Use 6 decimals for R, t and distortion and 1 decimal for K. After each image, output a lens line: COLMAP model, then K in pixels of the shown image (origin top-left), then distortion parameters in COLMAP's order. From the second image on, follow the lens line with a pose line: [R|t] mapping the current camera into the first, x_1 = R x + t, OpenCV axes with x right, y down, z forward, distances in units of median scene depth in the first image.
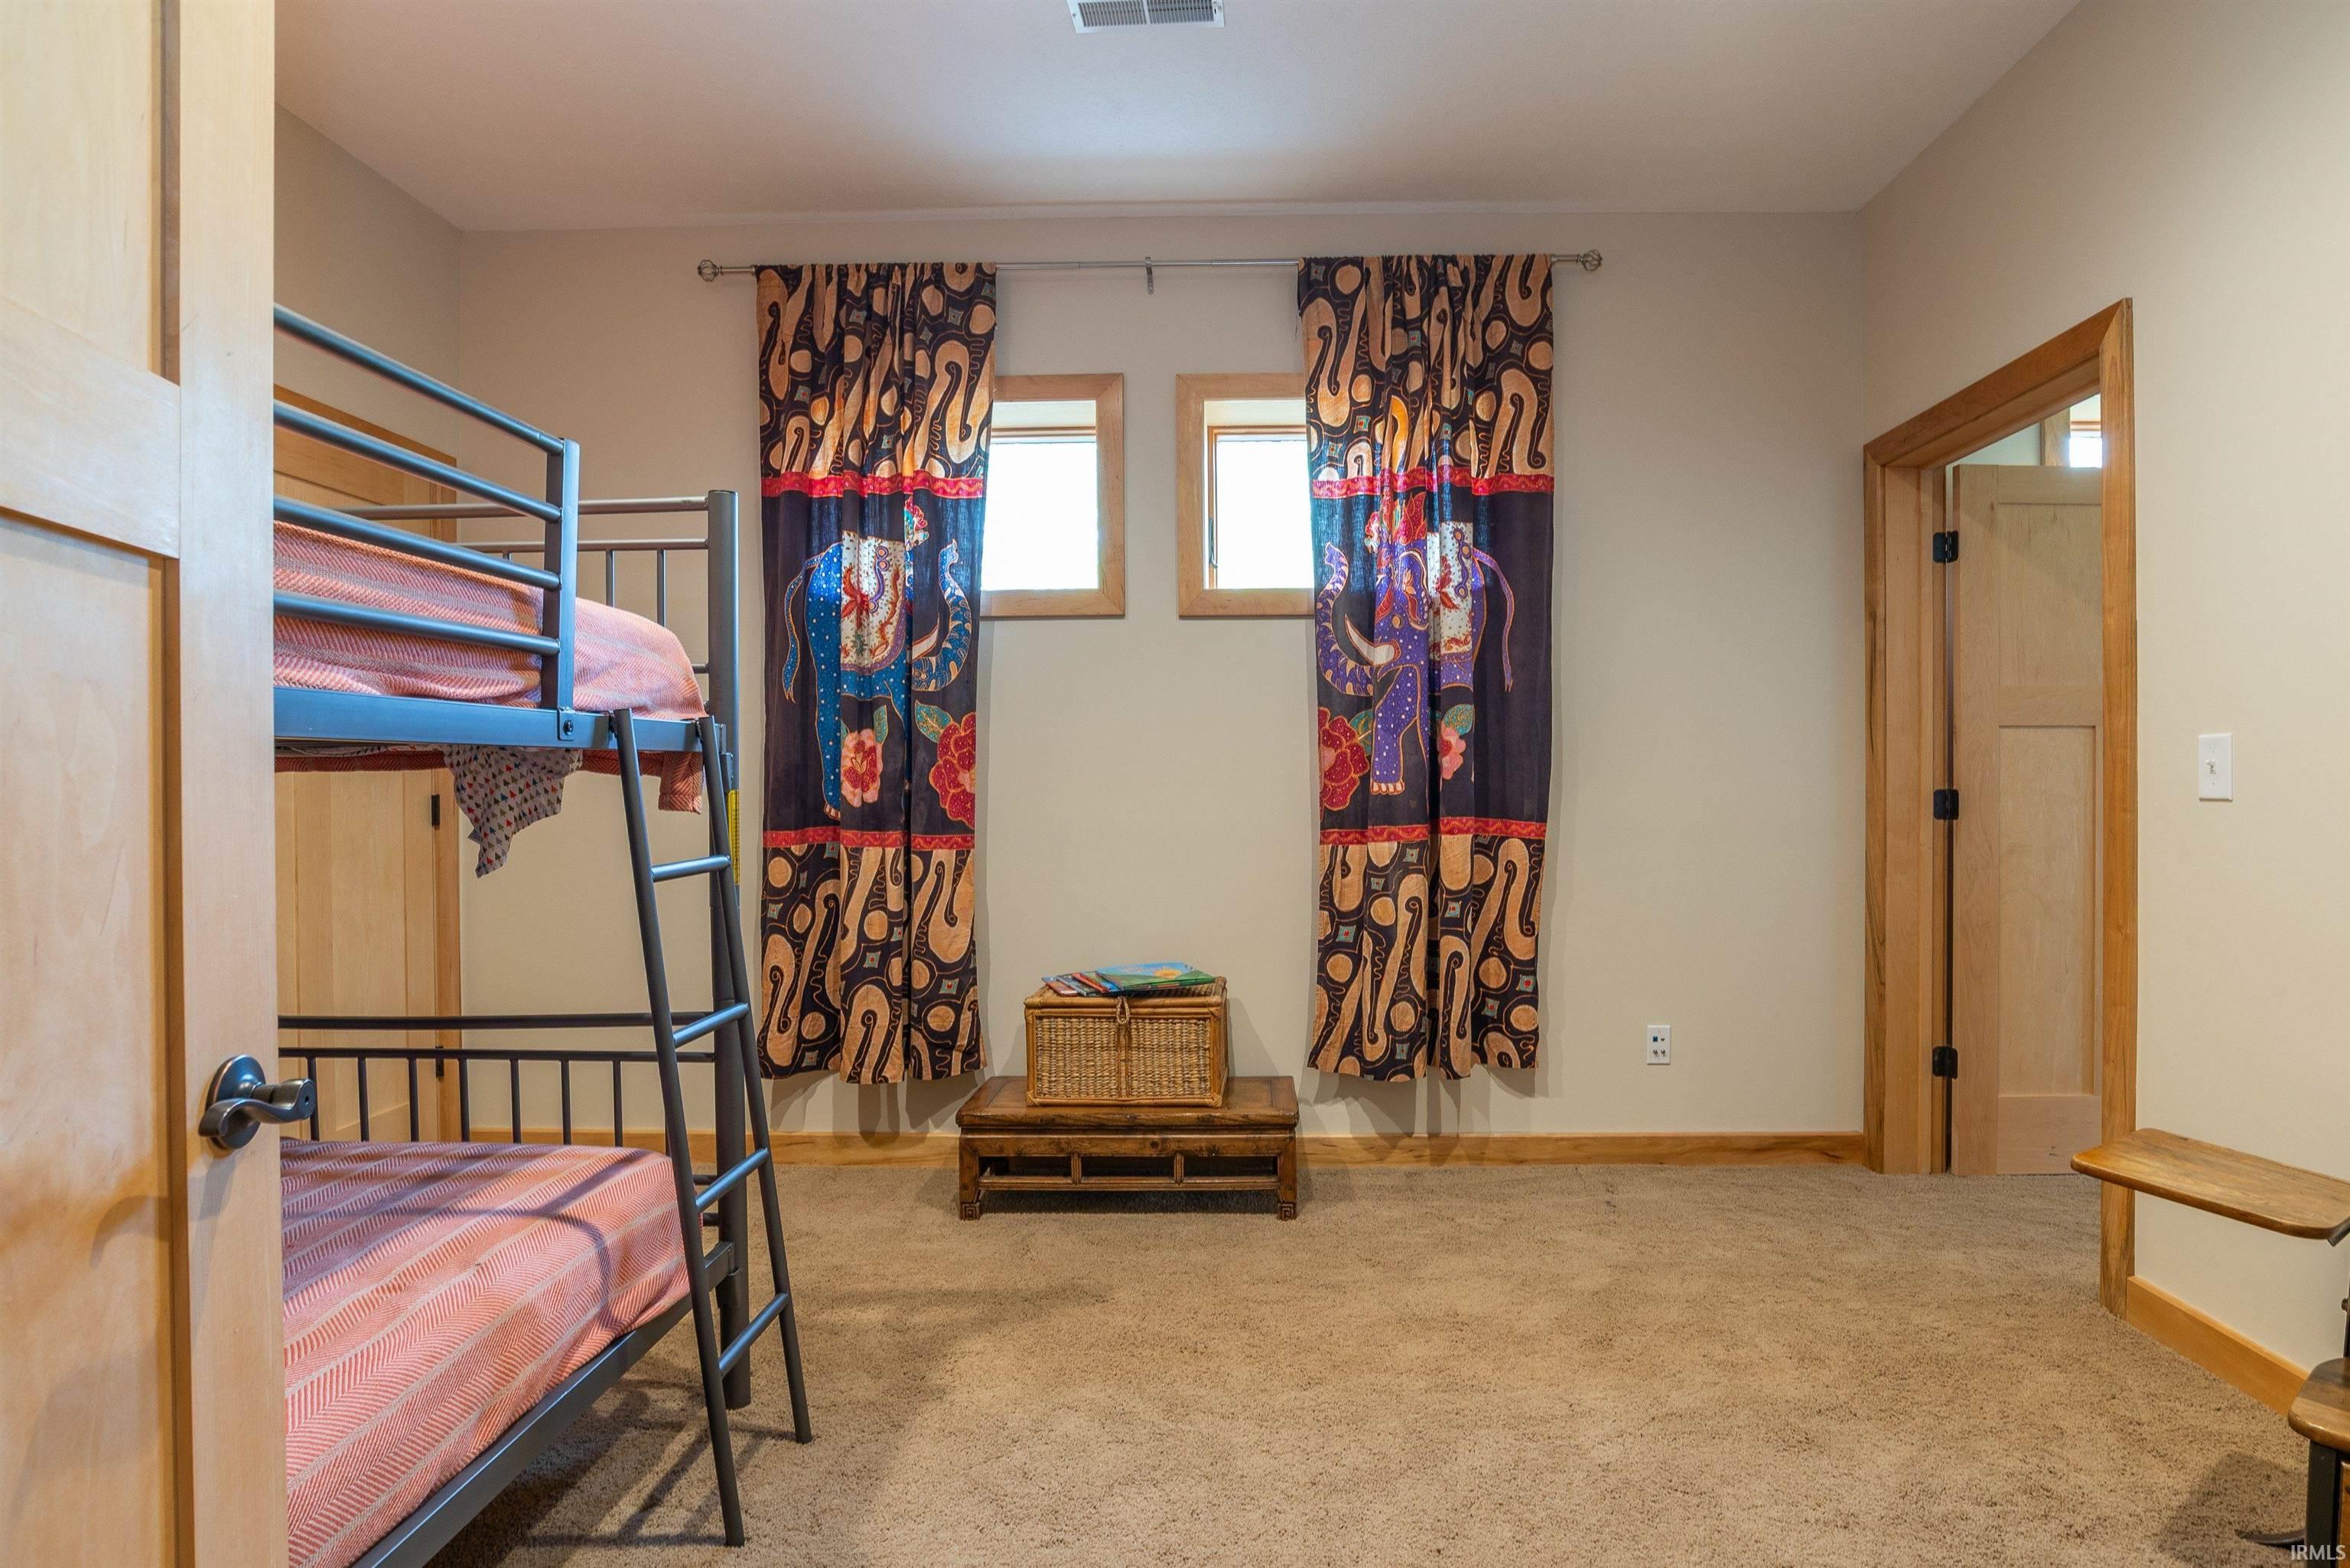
lens RADIAL K [[1220.6, 0, 1179.2], [0, 1220.6, 784.3], [0, 0, 1]] dist [-0.007331, 0.000833]
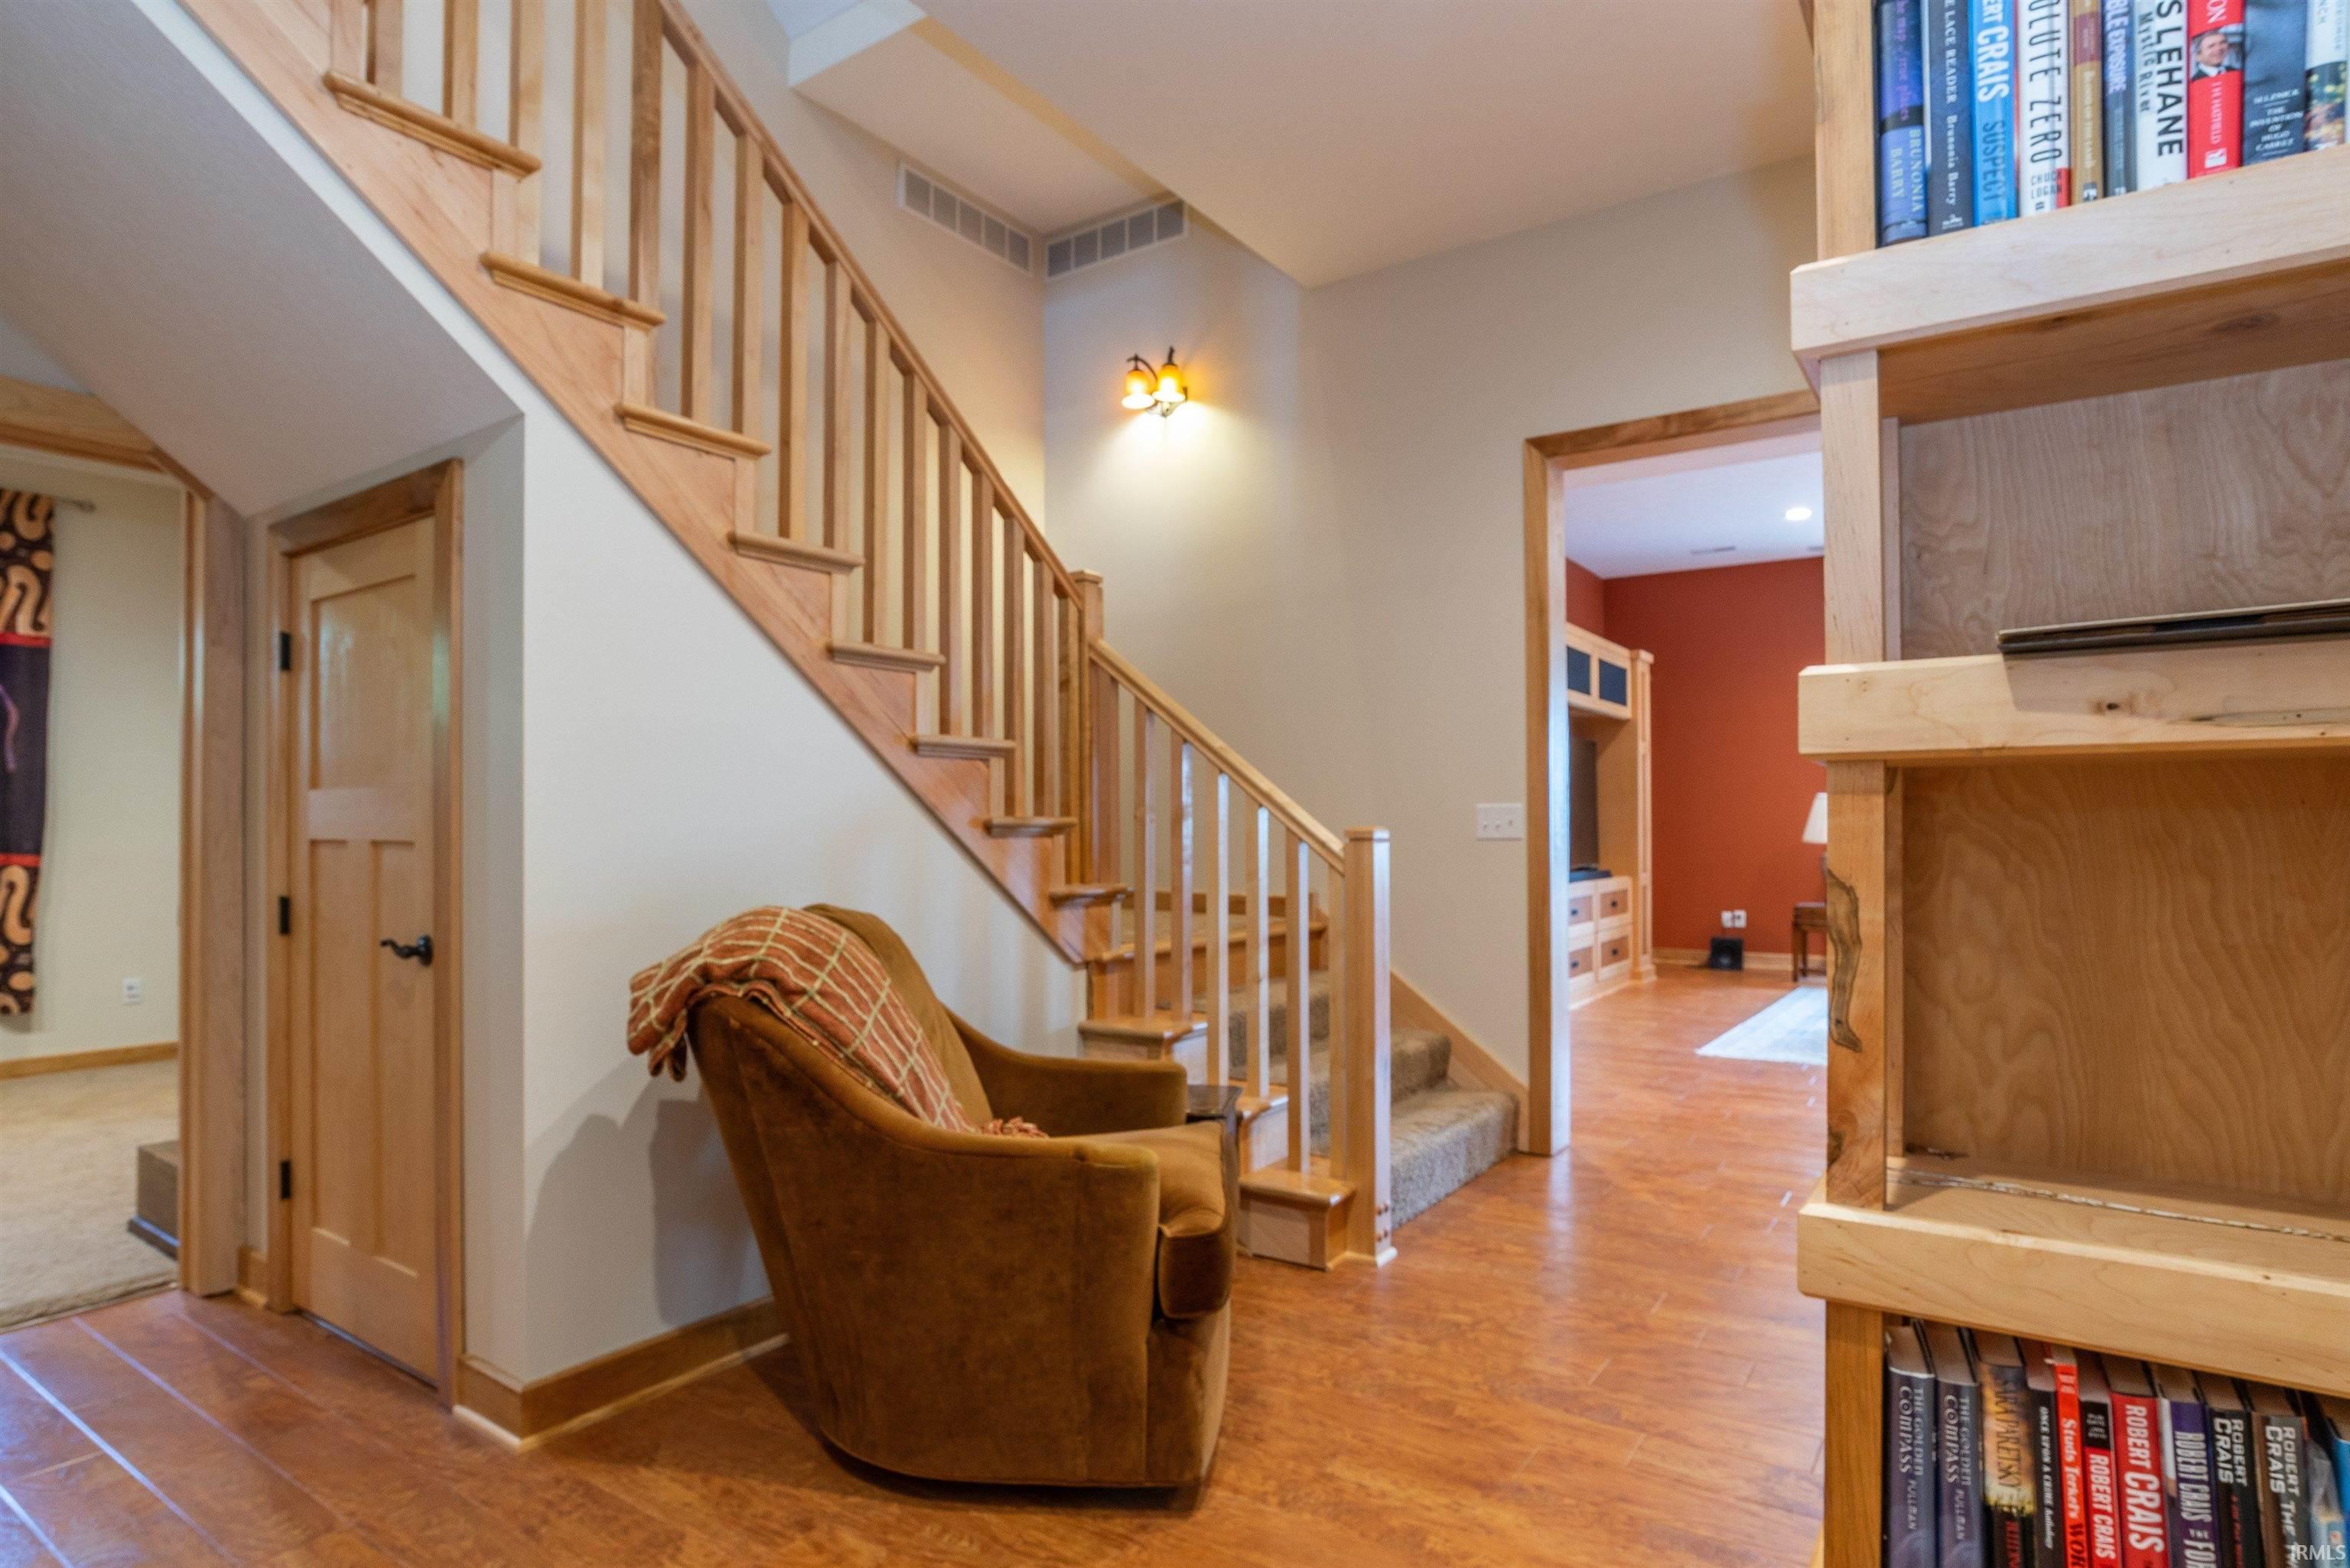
lens RADIAL K [[1220.6, 0, 1177.4], [0, 1220.6, 797.2], [0, 0, 1]] dist [-0.007331, 0.000833]
pose [[0.533193, 0.017028, 0.845822, -0.245522], [0.010079, 0.999599, -0.026477, 0.012080], [-0.845933, 0.022642, 0.532808, -1.079924]]
